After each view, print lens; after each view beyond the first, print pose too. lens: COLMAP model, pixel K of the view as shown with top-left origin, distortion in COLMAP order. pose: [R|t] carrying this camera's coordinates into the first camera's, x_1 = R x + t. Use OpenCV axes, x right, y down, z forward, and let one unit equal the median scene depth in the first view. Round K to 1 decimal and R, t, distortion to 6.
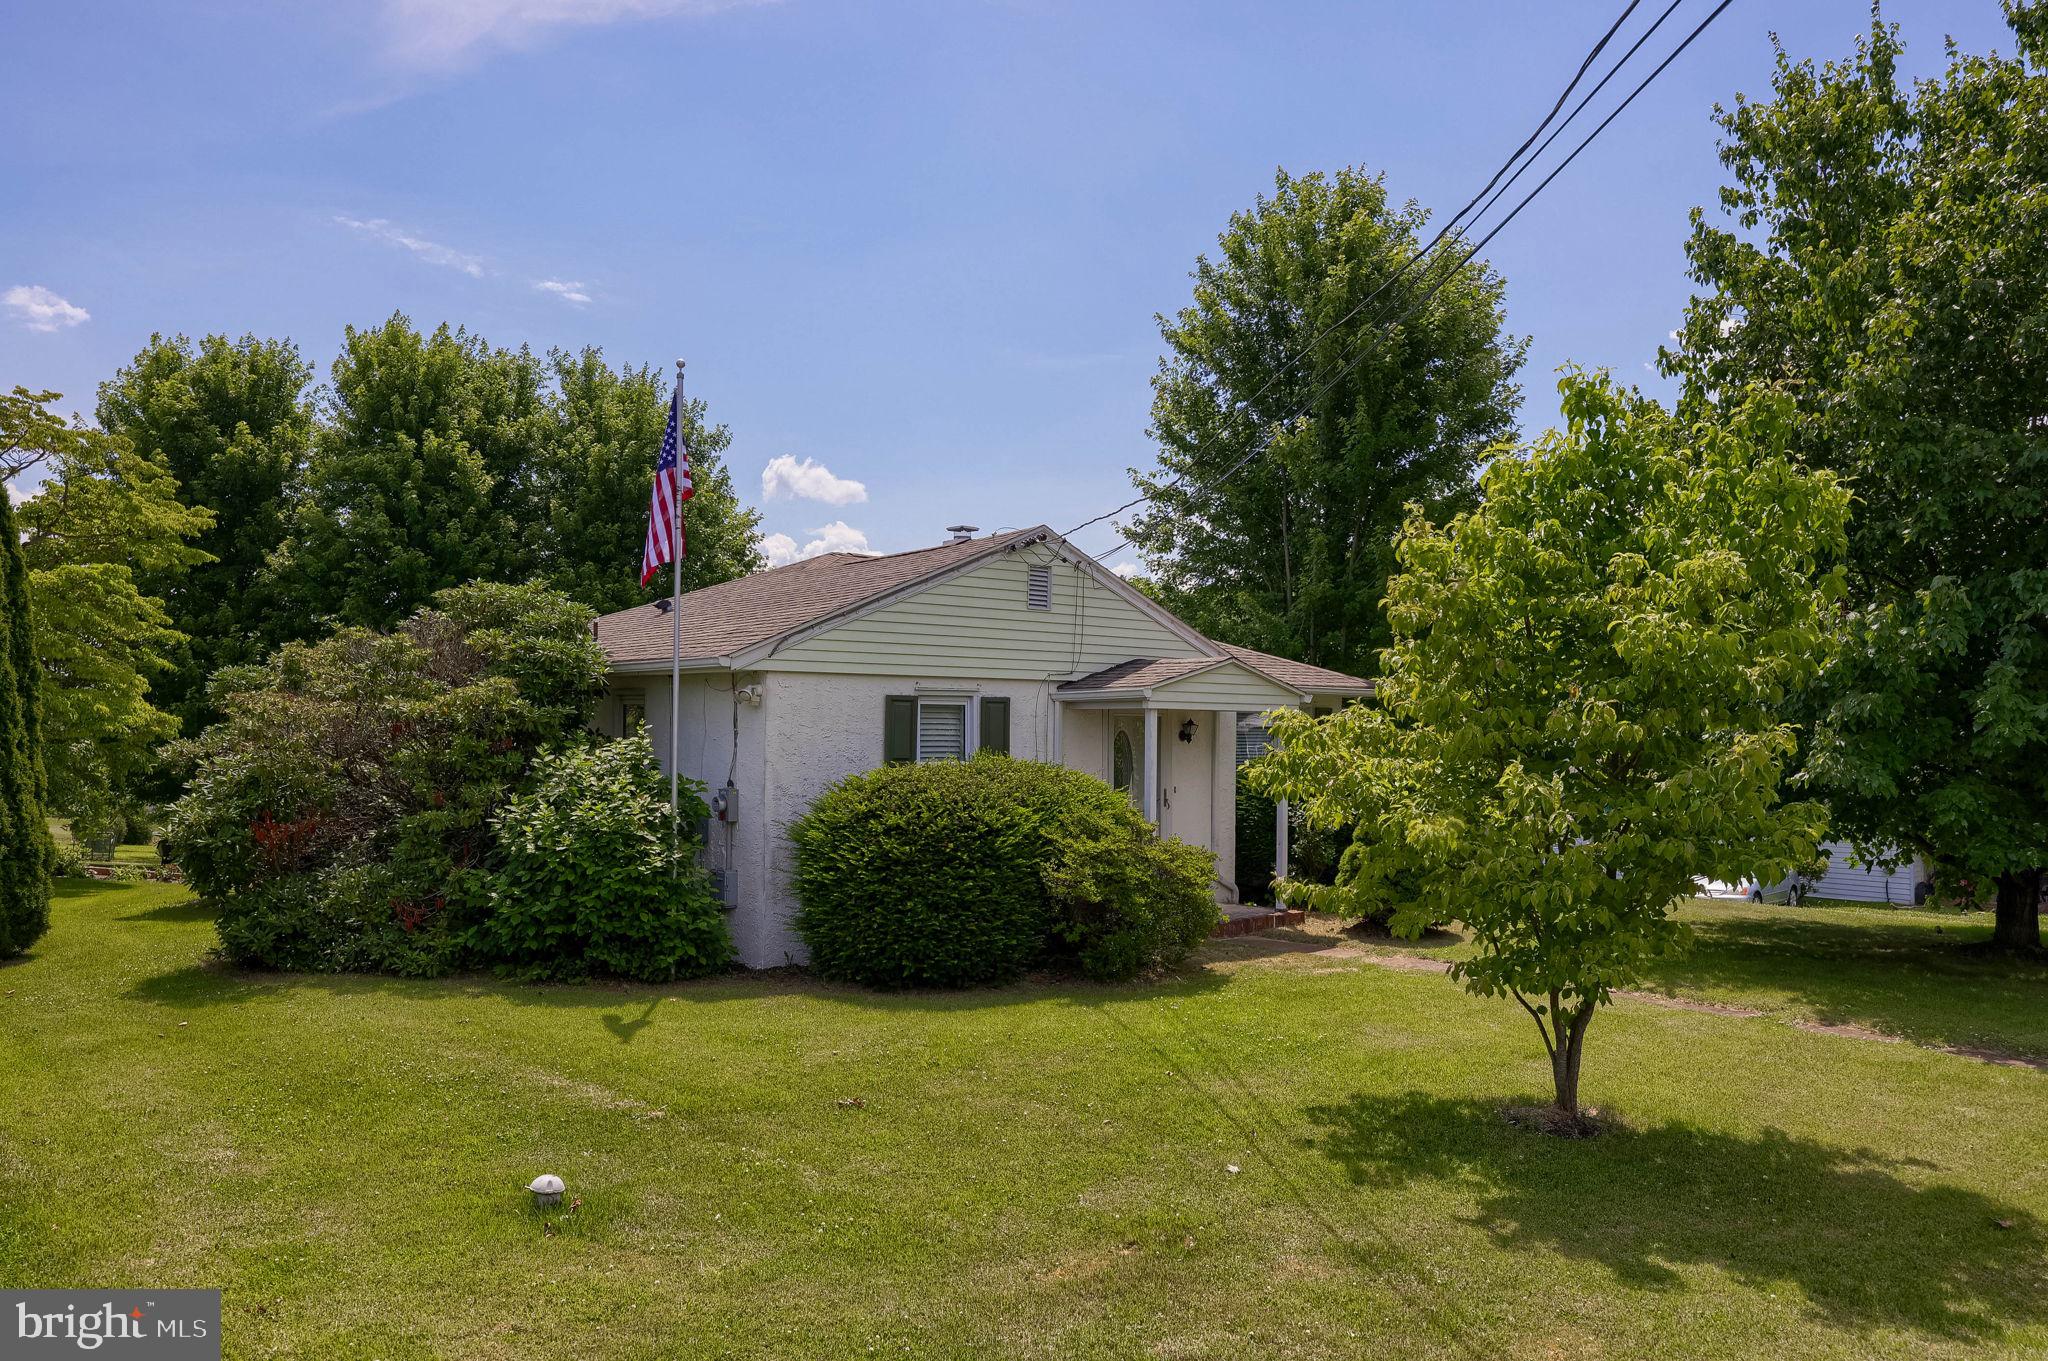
lens RADIAL K [[1463.5, 0, 885.9], [0, 1463.5, 697.3], [0, 0, 1]] dist [0.009674, -0.000769]
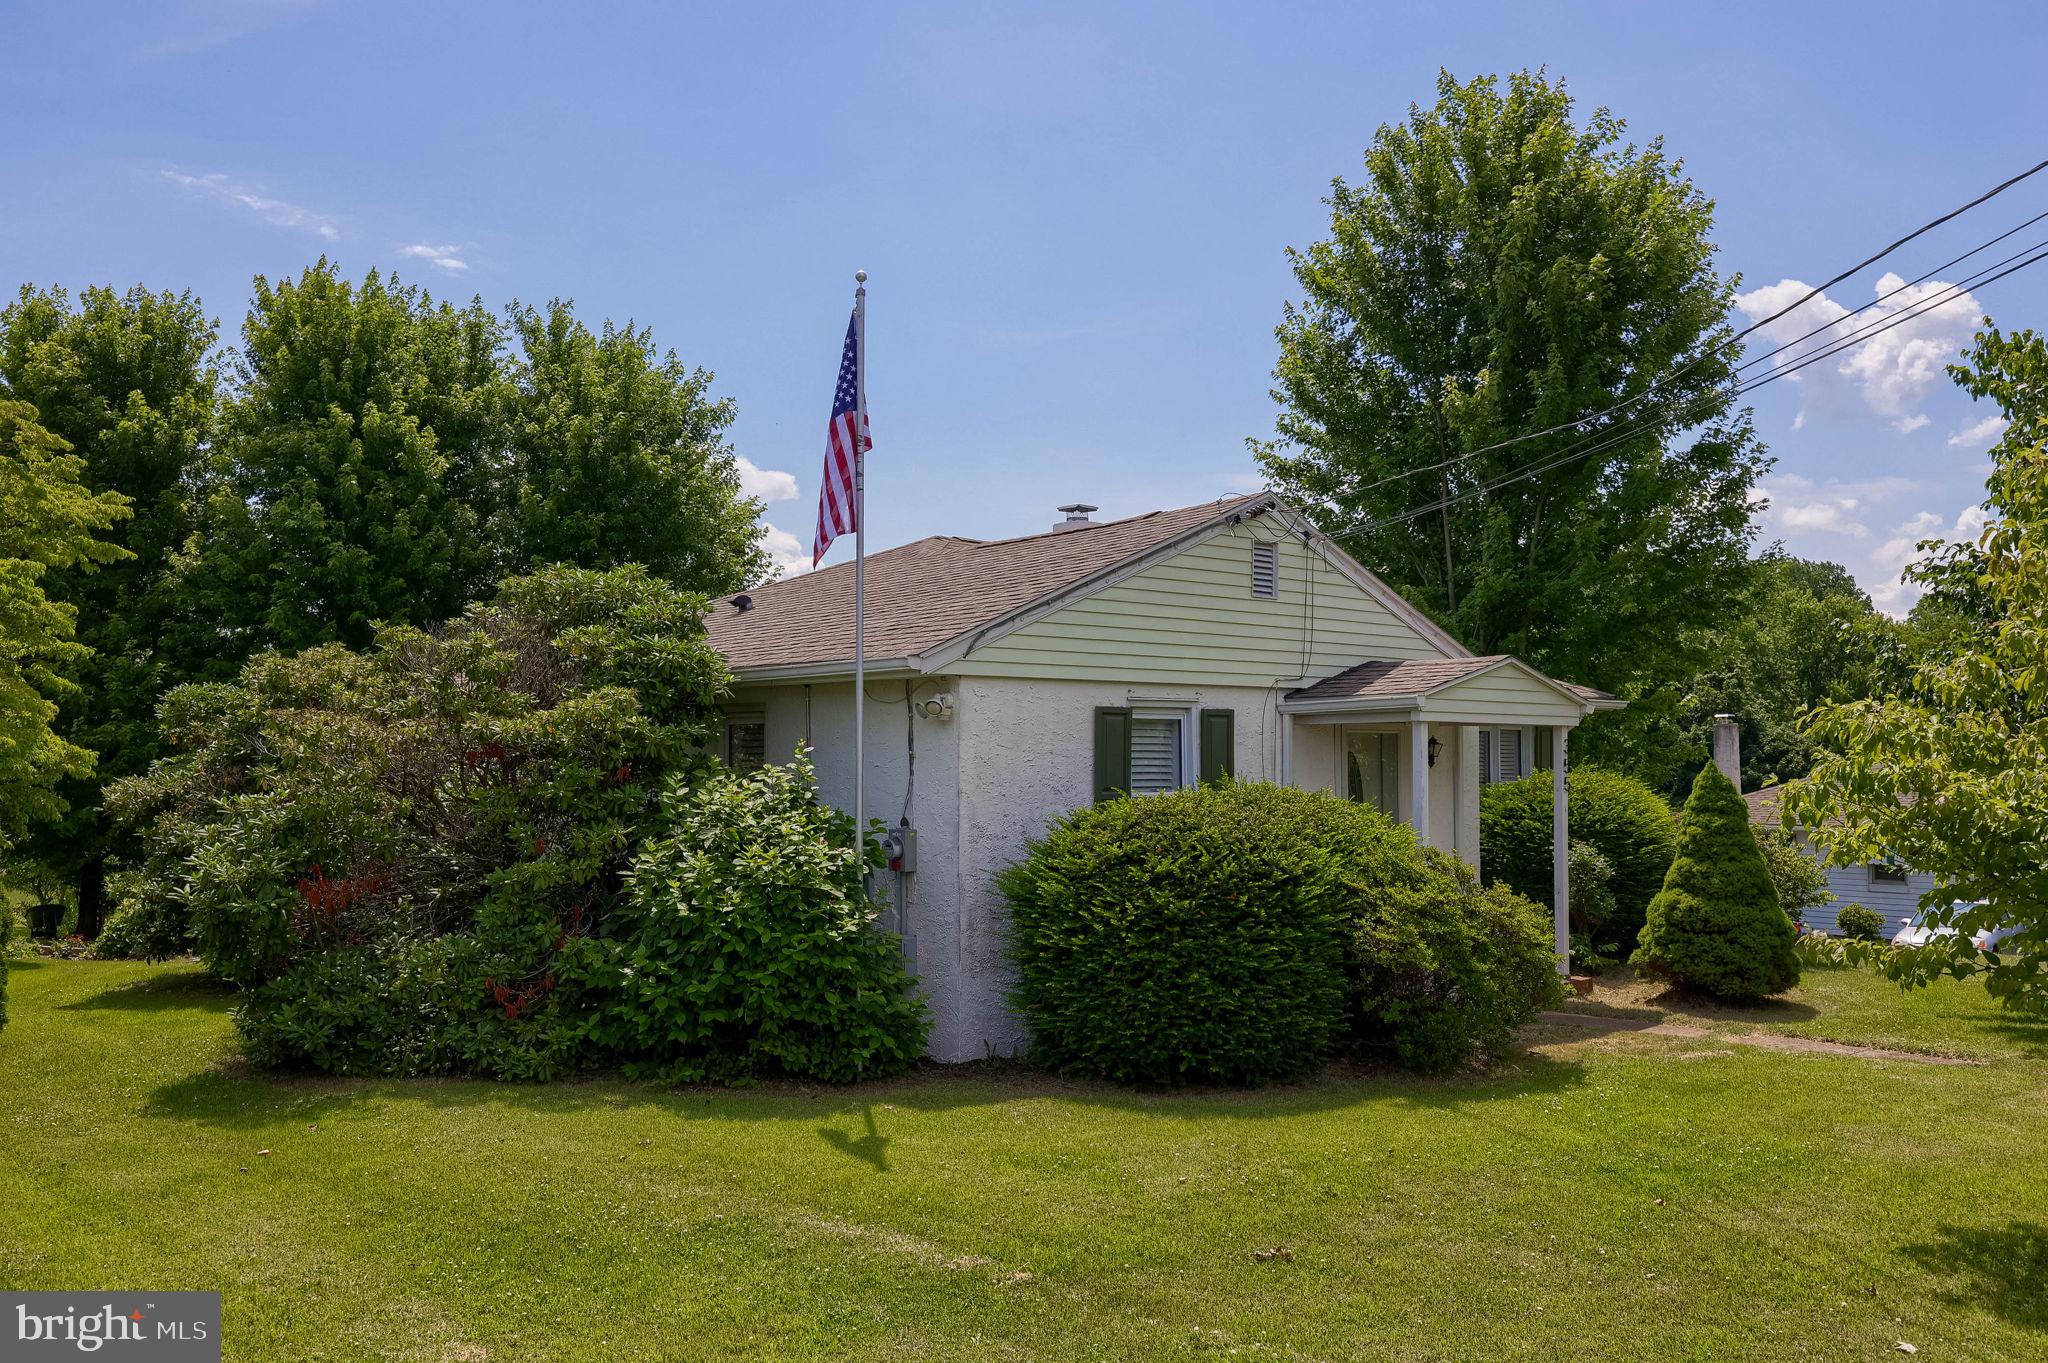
lens RADIAL K [[1716.0, 0, 846.9], [0, 1716.0, 694.1], [0, 0, 1]] dist [0.005301, -0.002133]
pose [[0.999623, -0.009850, 0.025626, -0.151567], [0.010417, 0.999702, -0.022079, 0.010299], [-0.025401, 0.022338, 0.999428, 0.089512]]
